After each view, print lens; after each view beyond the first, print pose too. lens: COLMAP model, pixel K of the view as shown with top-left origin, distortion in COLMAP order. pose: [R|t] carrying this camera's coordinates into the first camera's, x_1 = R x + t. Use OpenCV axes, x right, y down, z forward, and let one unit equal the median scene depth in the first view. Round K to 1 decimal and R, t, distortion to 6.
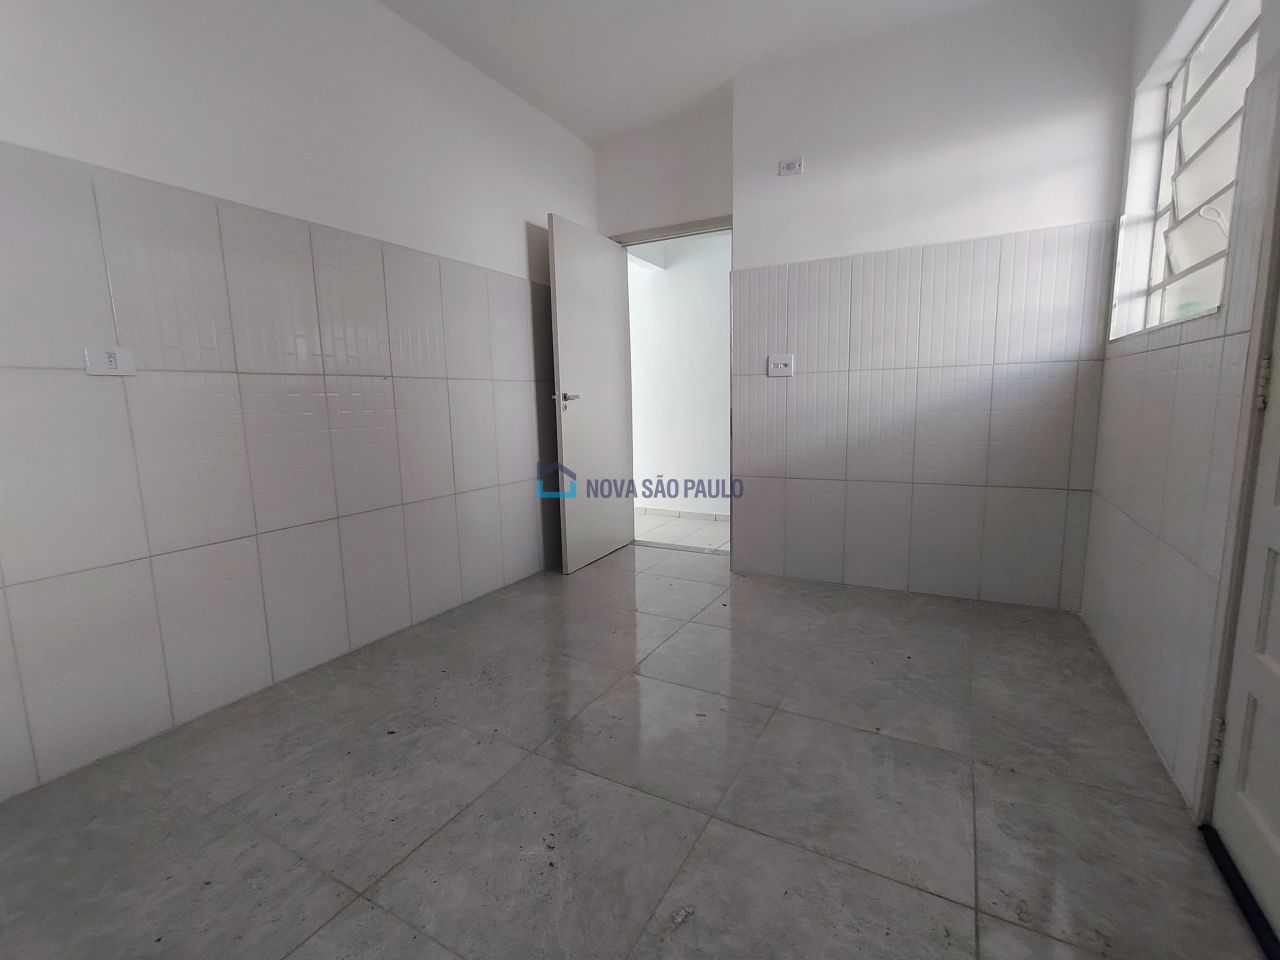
lens RADIAL K [[584.6, 0, 640.3], [0, 584.6, 474.1], [0, 0, 1]] dist [-0.001745, 0.001460]
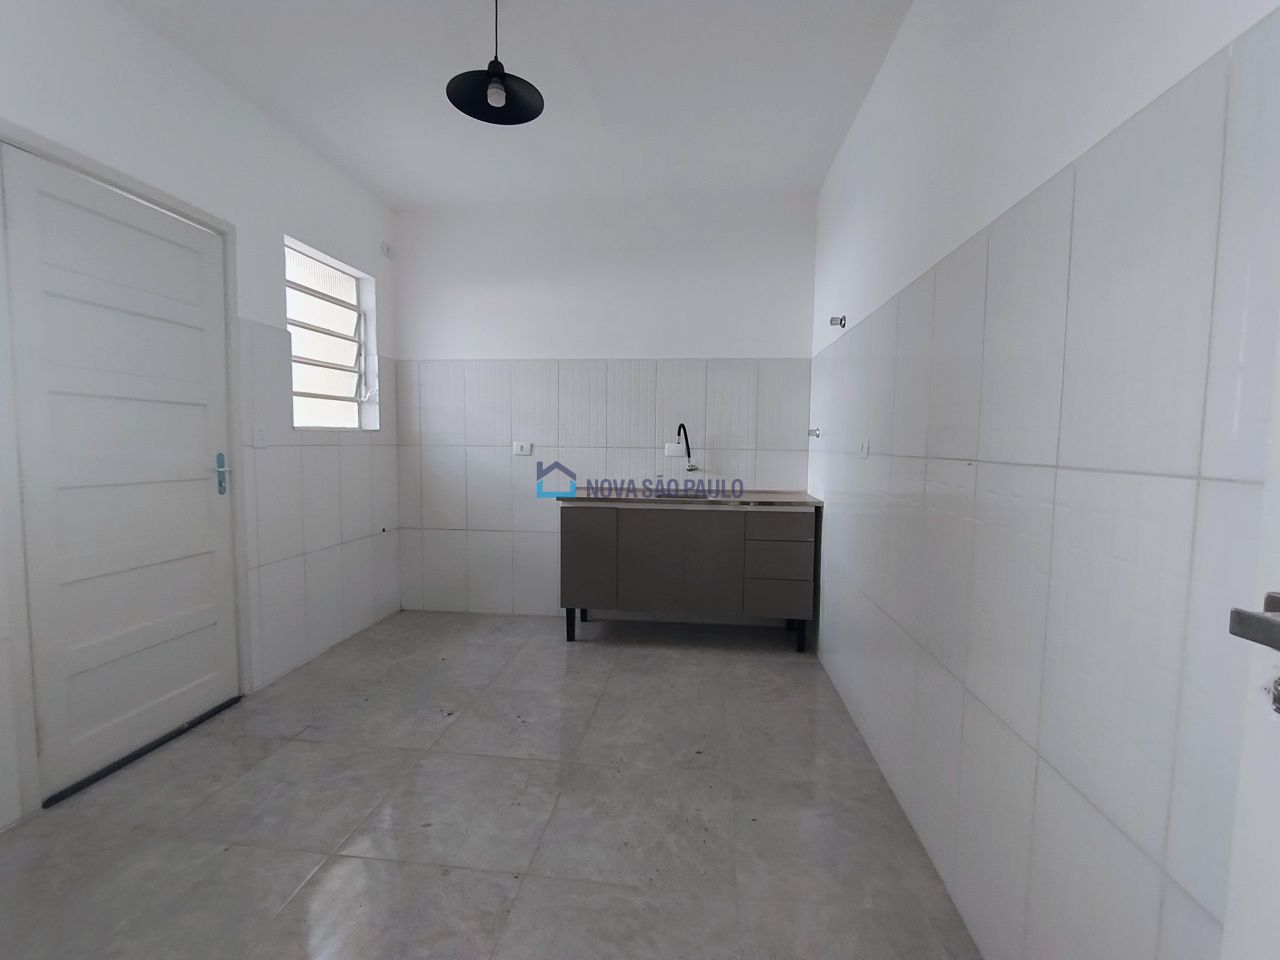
lens RADIAL K [[584.6, 0, 638.4], [0, 584.6, 485.9], [0, 0, 1]] dist [-0.001745, 0.001460]
pose [[-0.927751, 0.041044, -0.370935, 0.138277], [-0.036713, 0.979075, 0.200160, -0.396030], [0.371388, 0.199317, -0.906832, 2.279215]]
